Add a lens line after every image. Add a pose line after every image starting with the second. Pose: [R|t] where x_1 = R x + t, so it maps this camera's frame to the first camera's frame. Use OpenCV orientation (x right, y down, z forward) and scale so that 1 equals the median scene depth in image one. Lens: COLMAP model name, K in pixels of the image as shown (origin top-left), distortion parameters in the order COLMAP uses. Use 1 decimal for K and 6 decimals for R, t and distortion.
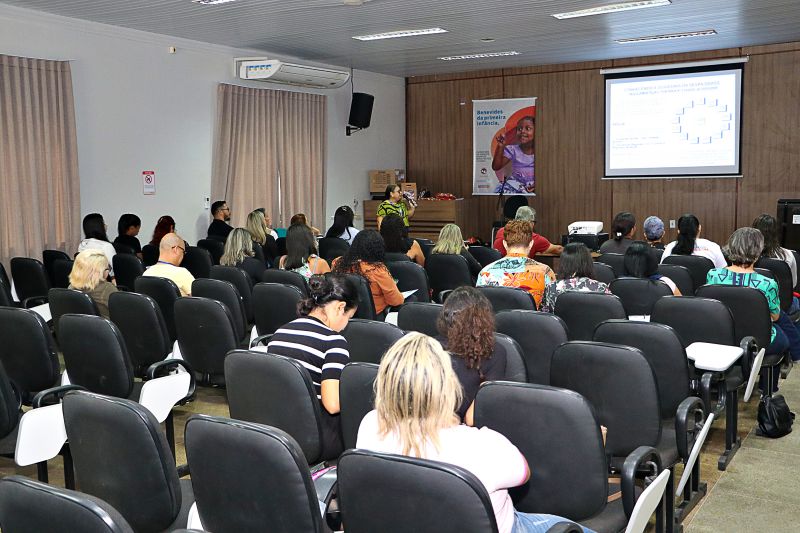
lens RADIAL K [[877.4, 0, 399.9], [0, 877.4, 266.0], [0, 0, 1]] dist [0.004489, 0.000000]
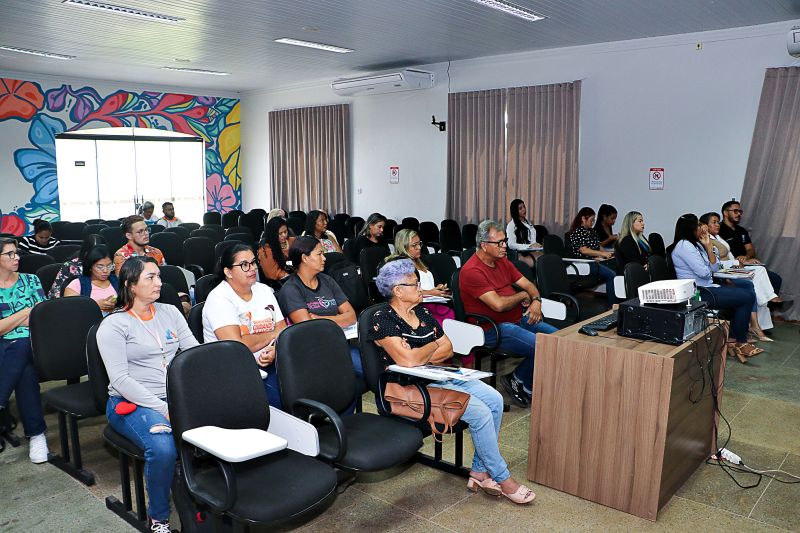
lens RADIAL K [[652.5, 0, 401.0], [0, 652.5, 267.9], [0, 0, 1]] dist [0.004136, 0.002858]
pose [[-0.133208, 0.159509, -0.978168, 0.565453], [-0.107376, 0.978832, 0.174239, -0.094529], [0.985254, 0.128241, -0.113261, 0.800308]]
